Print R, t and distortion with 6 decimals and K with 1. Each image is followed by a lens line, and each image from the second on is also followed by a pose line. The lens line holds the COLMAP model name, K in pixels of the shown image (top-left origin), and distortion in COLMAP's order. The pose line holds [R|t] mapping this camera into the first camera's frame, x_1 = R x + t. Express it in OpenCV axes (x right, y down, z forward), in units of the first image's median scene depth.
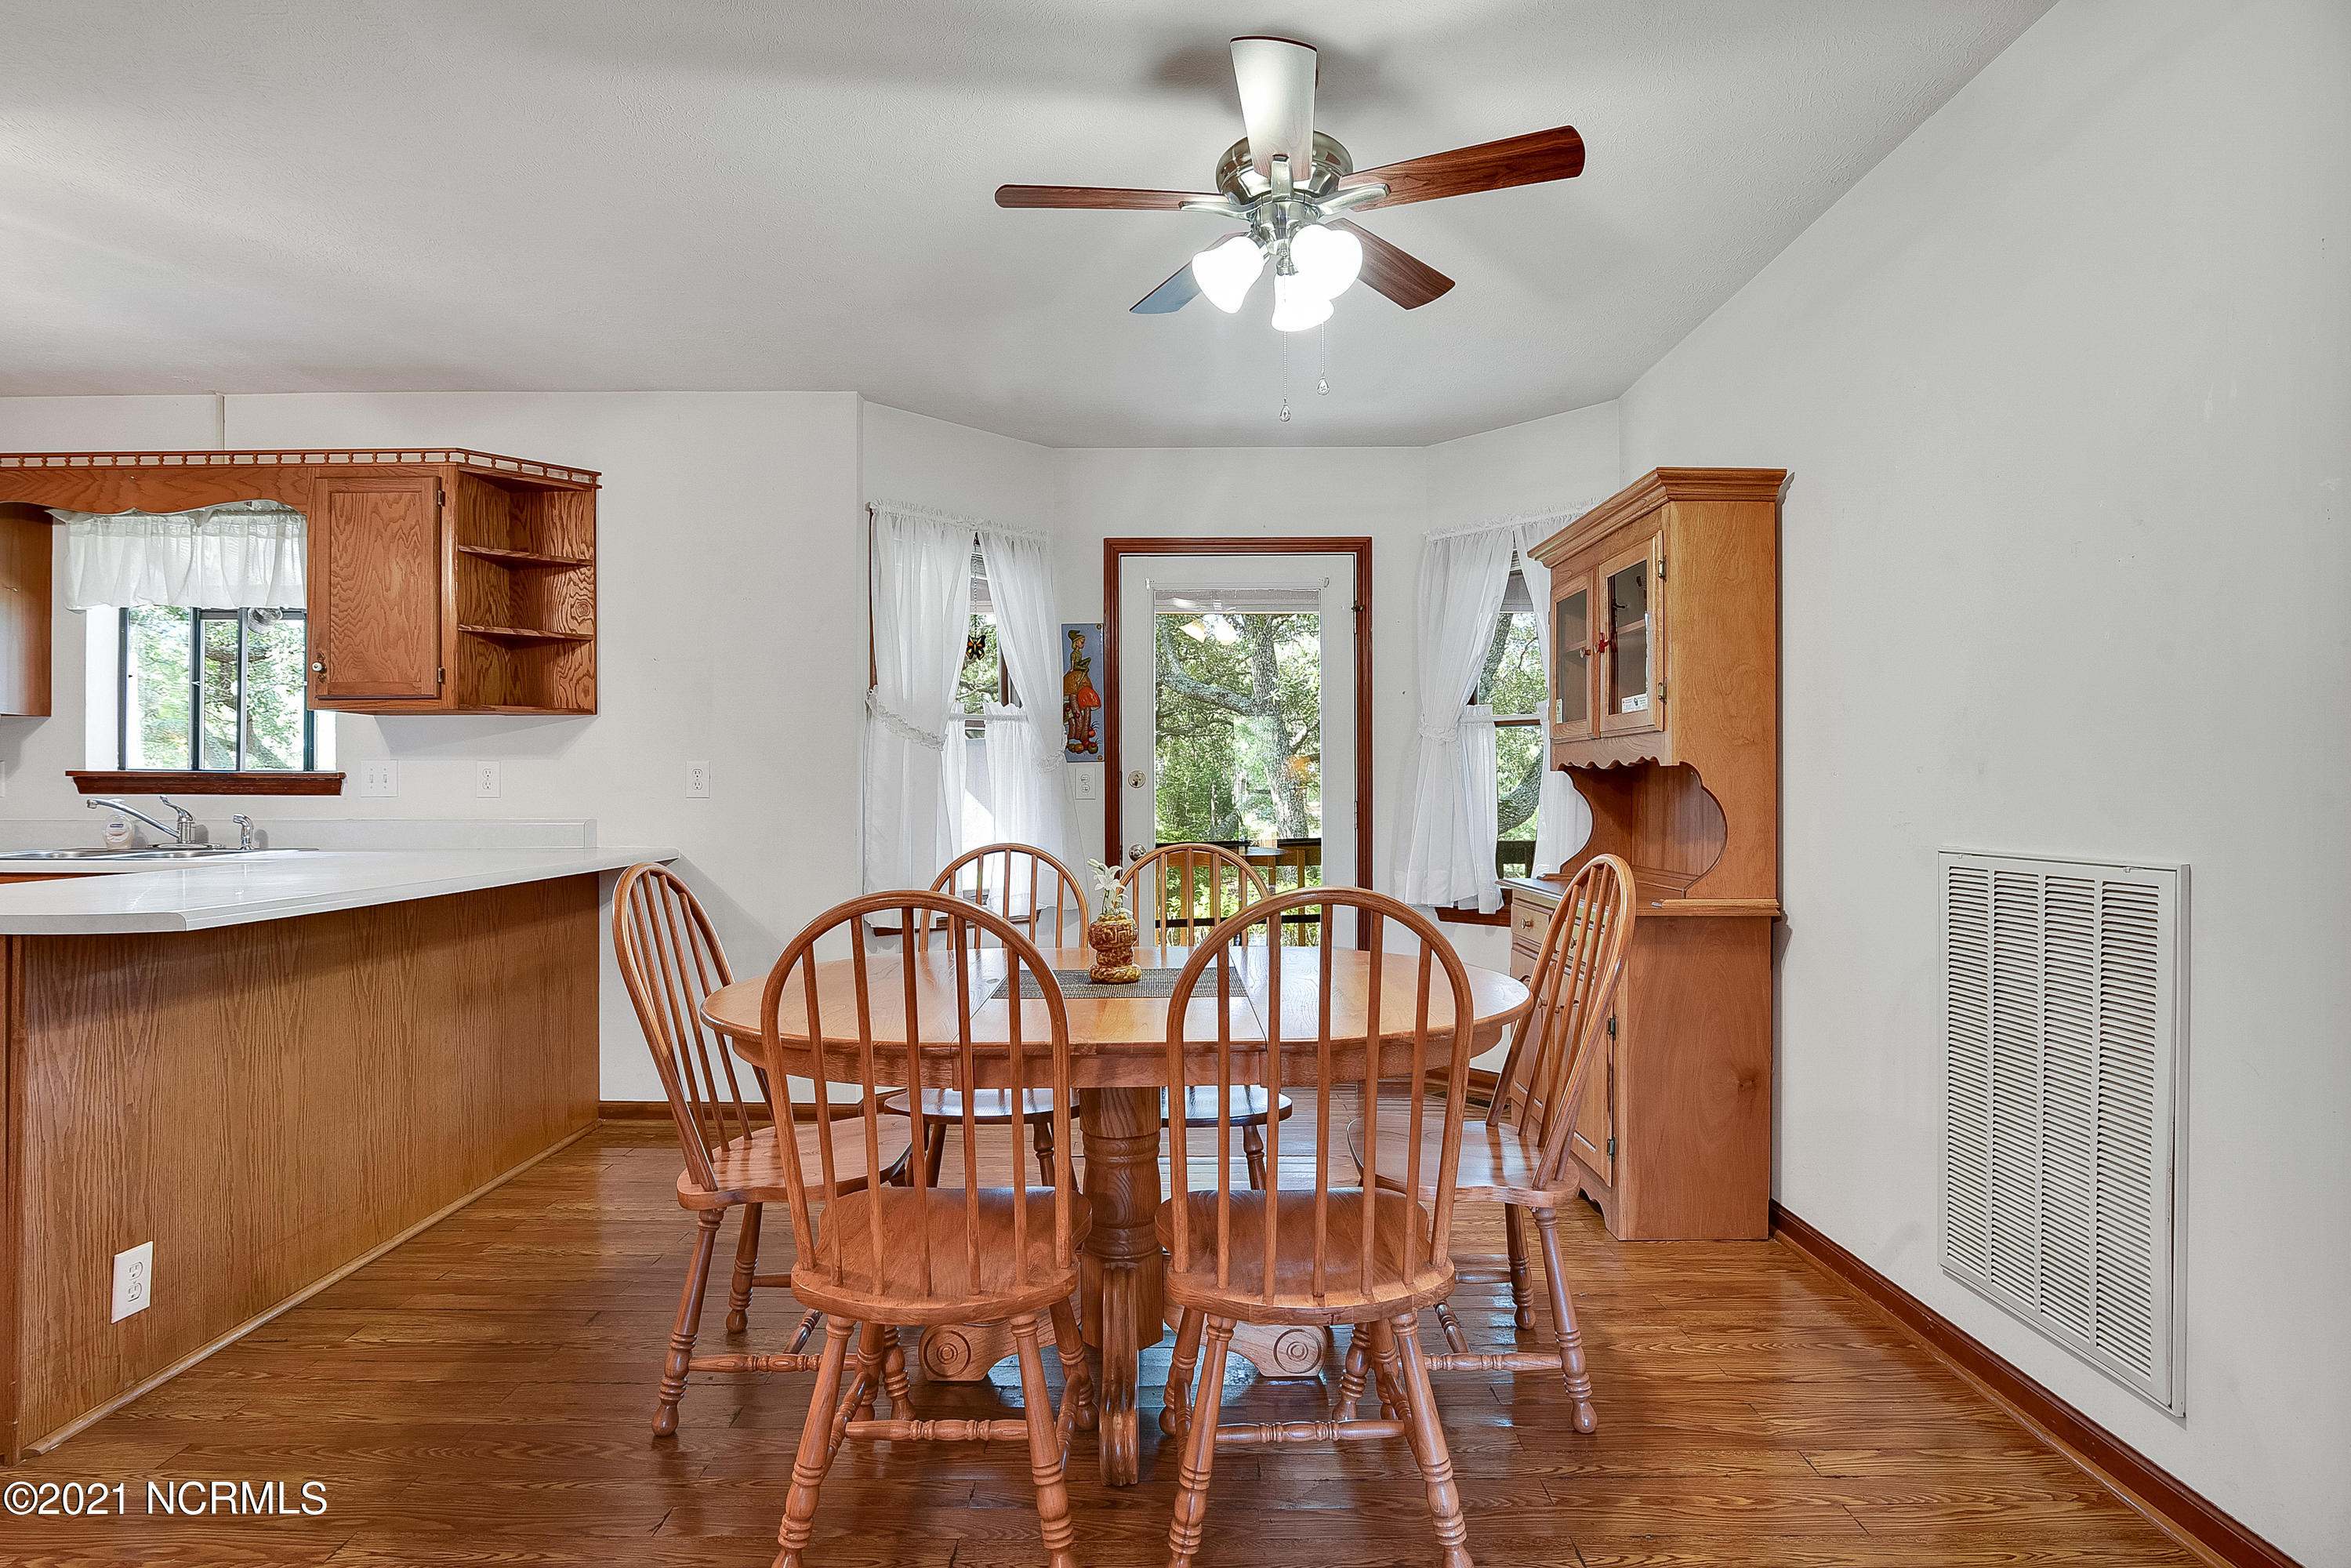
lens RADIAL K [[1211.3, 0, 1173.3], [0, 1211.3, 789.5], [0, 0, 1]] dist [-0.006810, -0.000839]
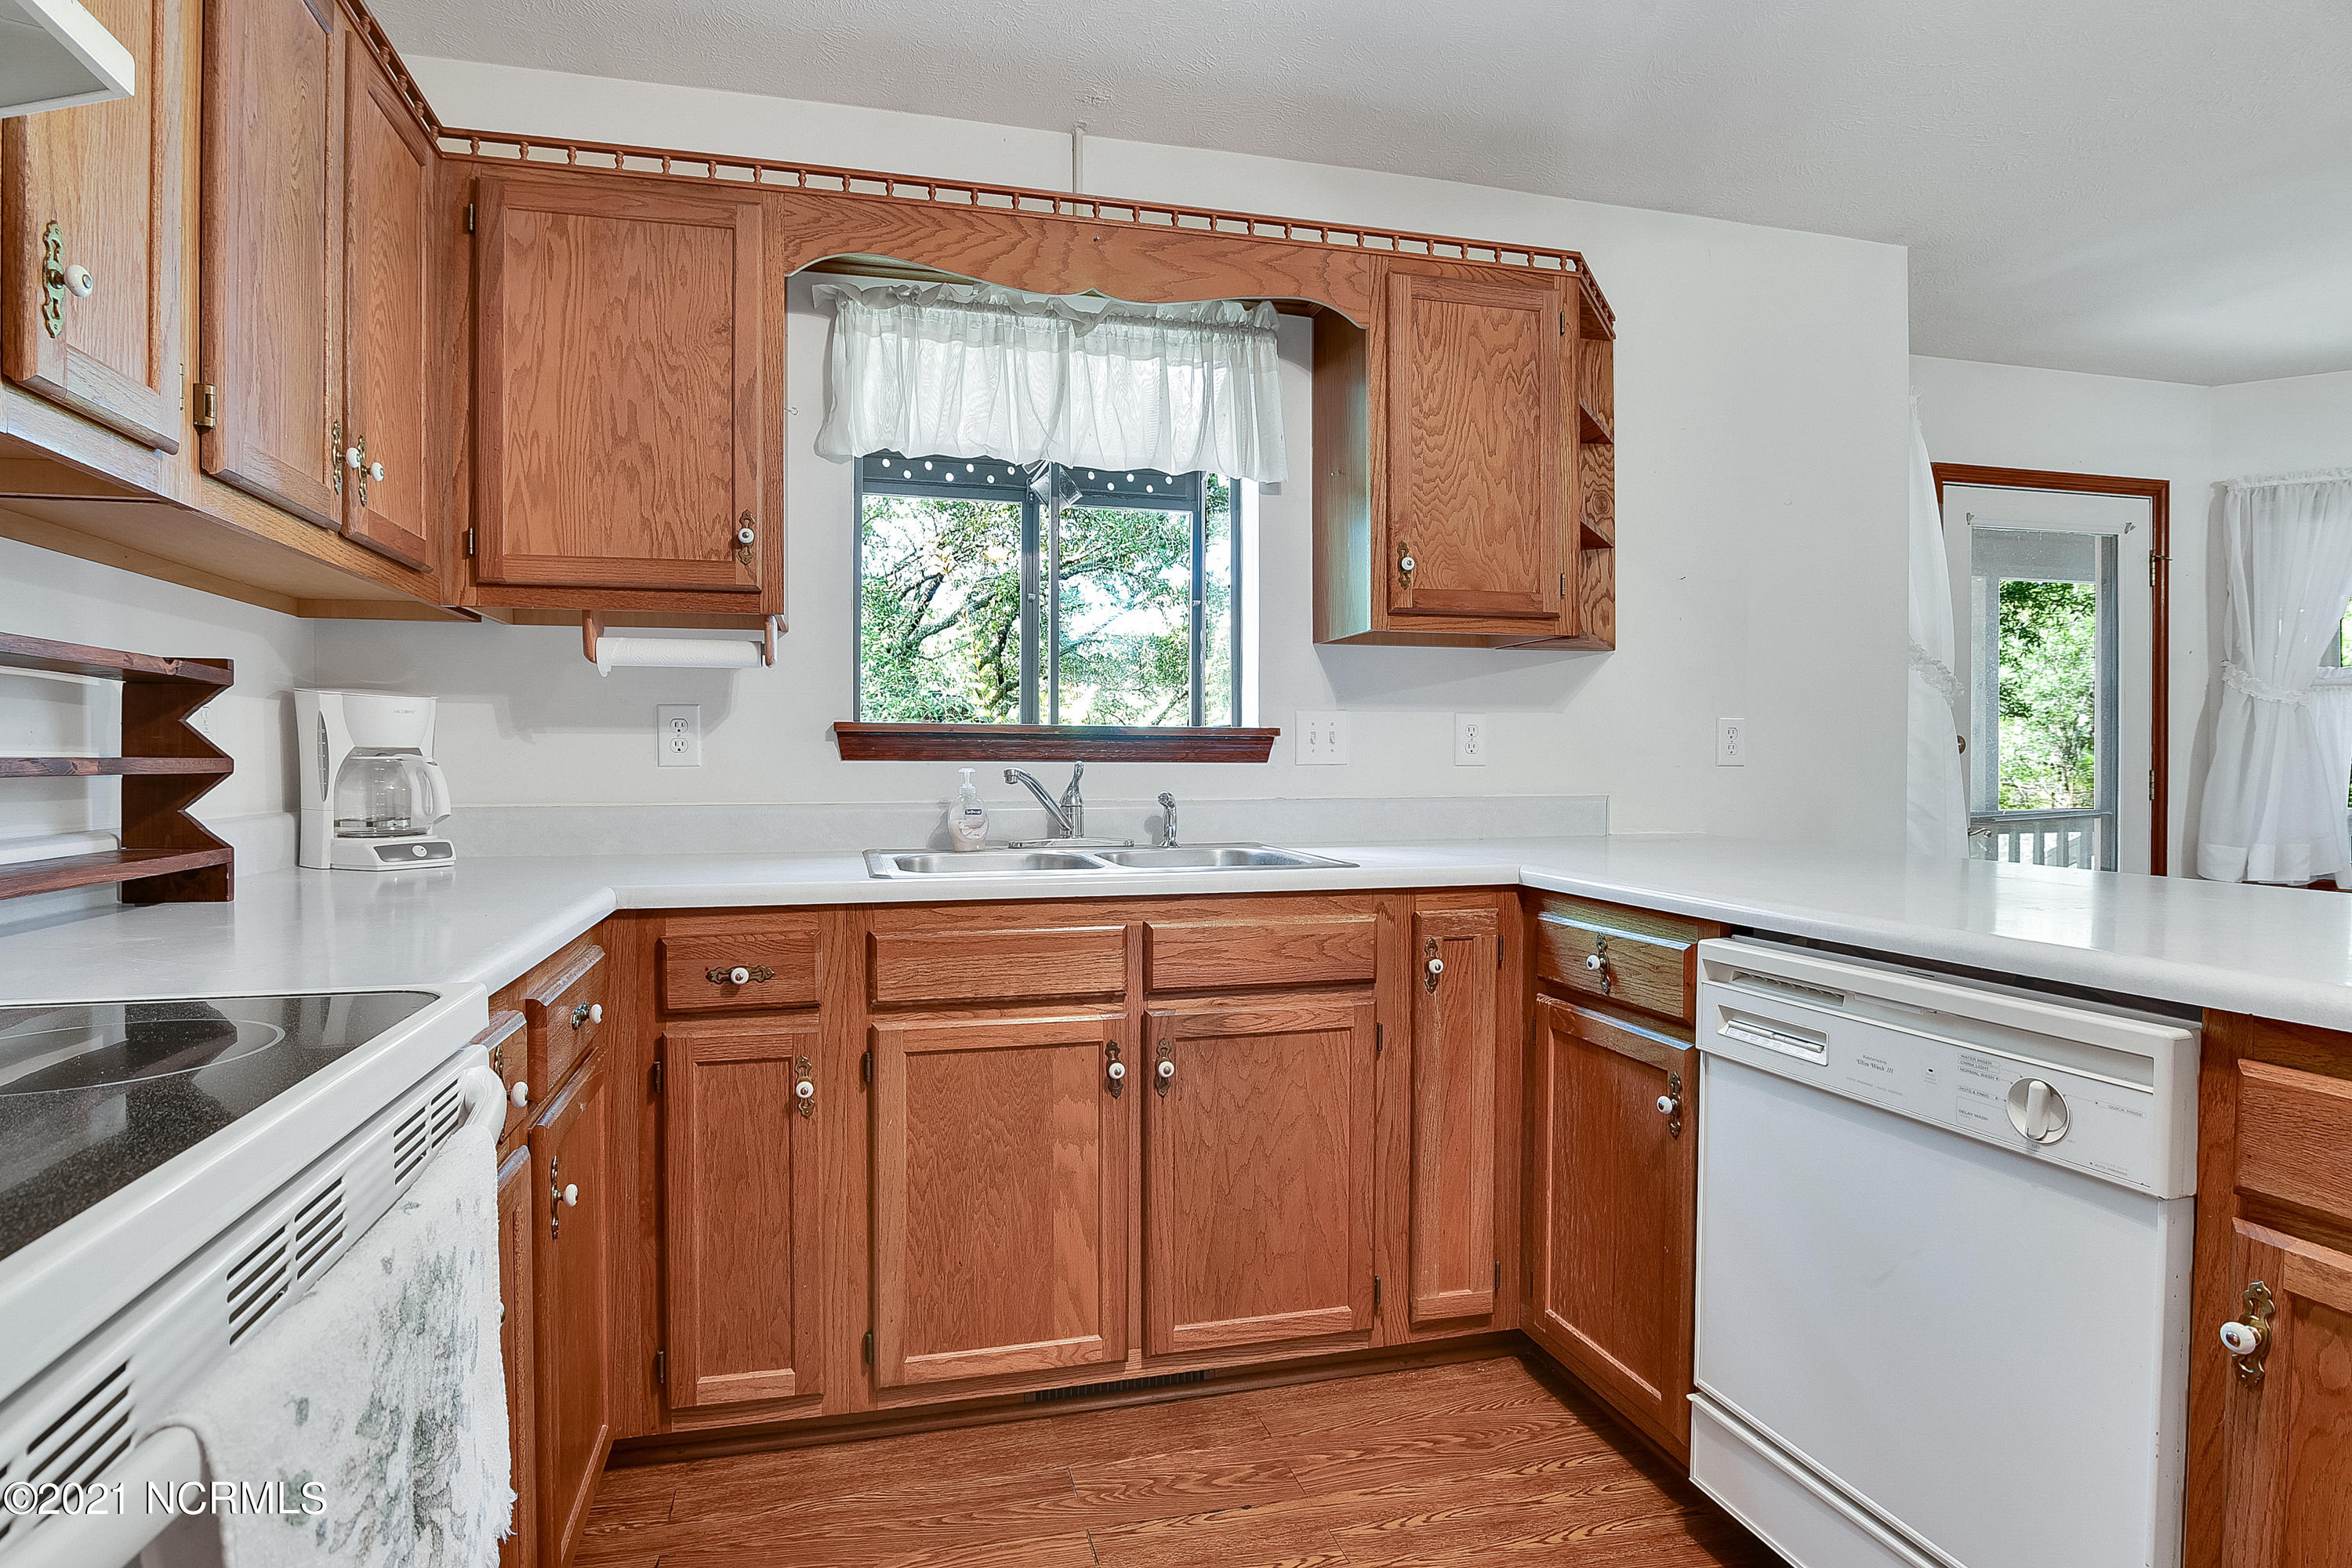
lens RADIAL K [[1211.8, 0, 1159.2], [0, 1211.8, 777.8], [0, 0, 1]] dist [-0.006810, -0.000839]
pose [[0.962442, -0.004096, 0.271456, -0.937717], [0.000669, 0.999919, 0.012717, 0.004764], [-0.271486, -0.012058, 0.962367, 0.375679]]
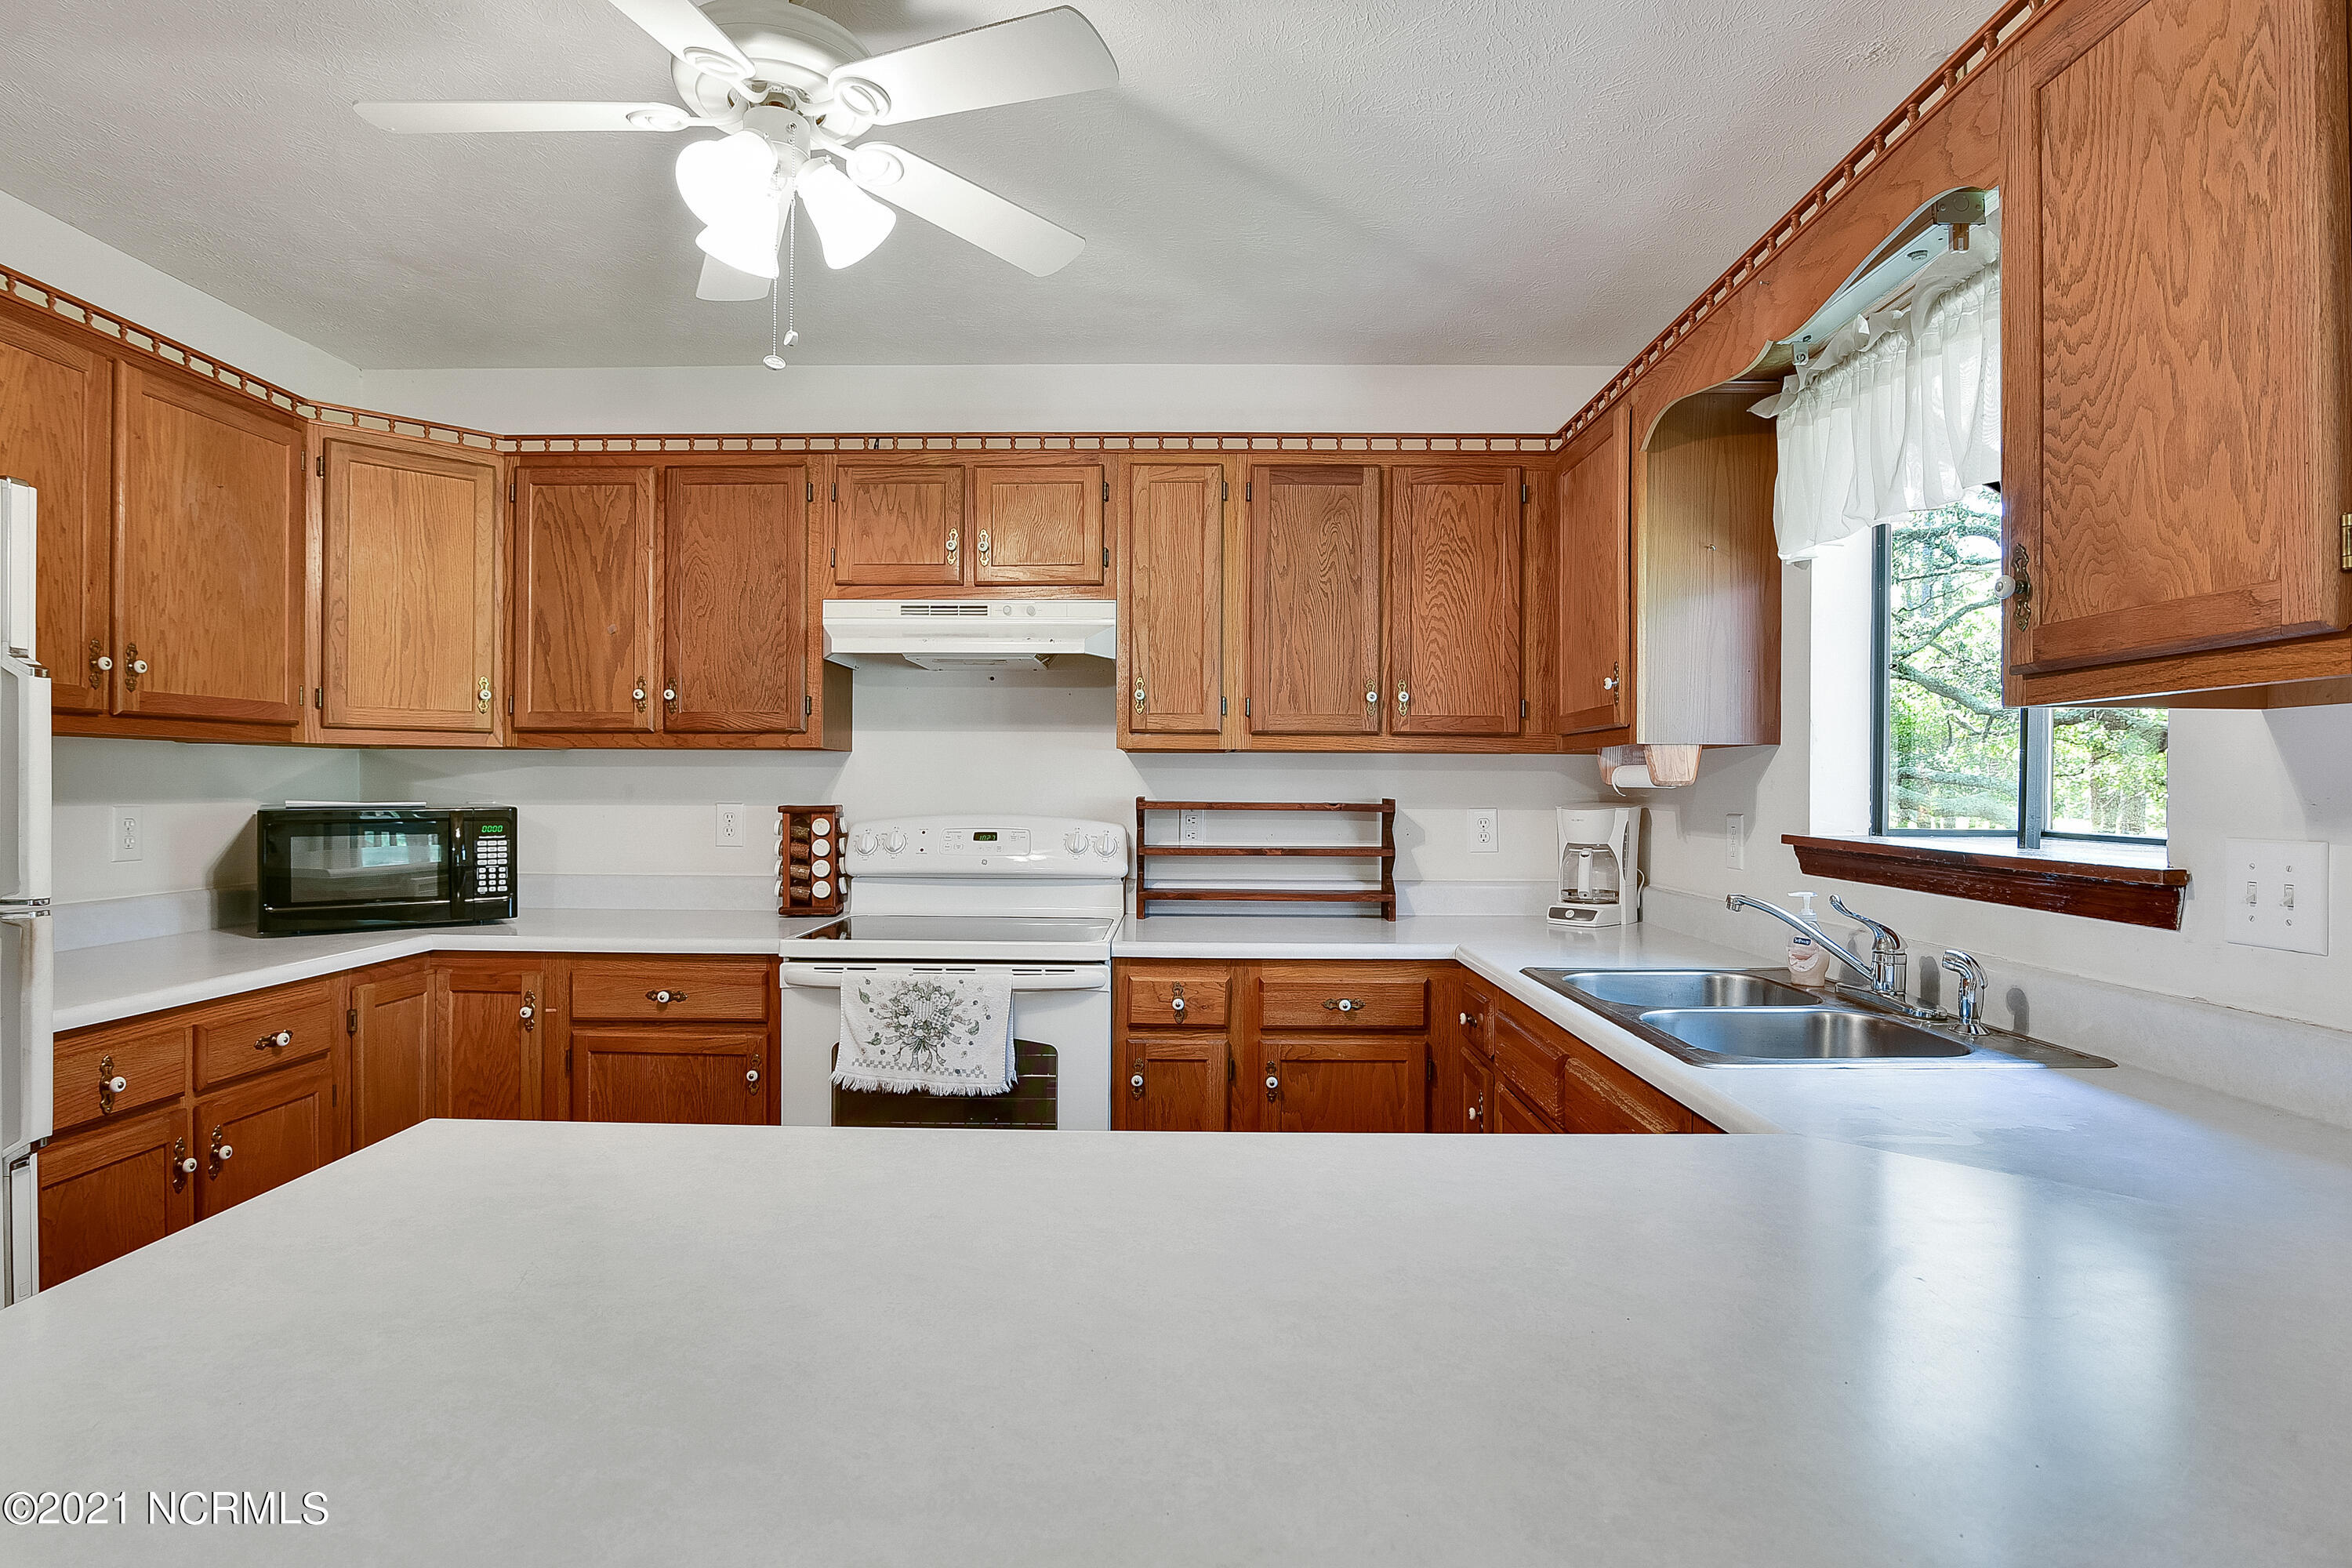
lens RADIAL K [[1211.8, 0, 1175.6], [0, 1211.8, 780.9], [0, 0, 1]] dist [-0.006810, -0.000839]
pose [[0.029472, -0.006090, -0.999547, -0.330538], [-0.002966, 0.999977, -0.006180, -0.038058], [0.999561, 0.003147, 0.029454, 0.686223]]
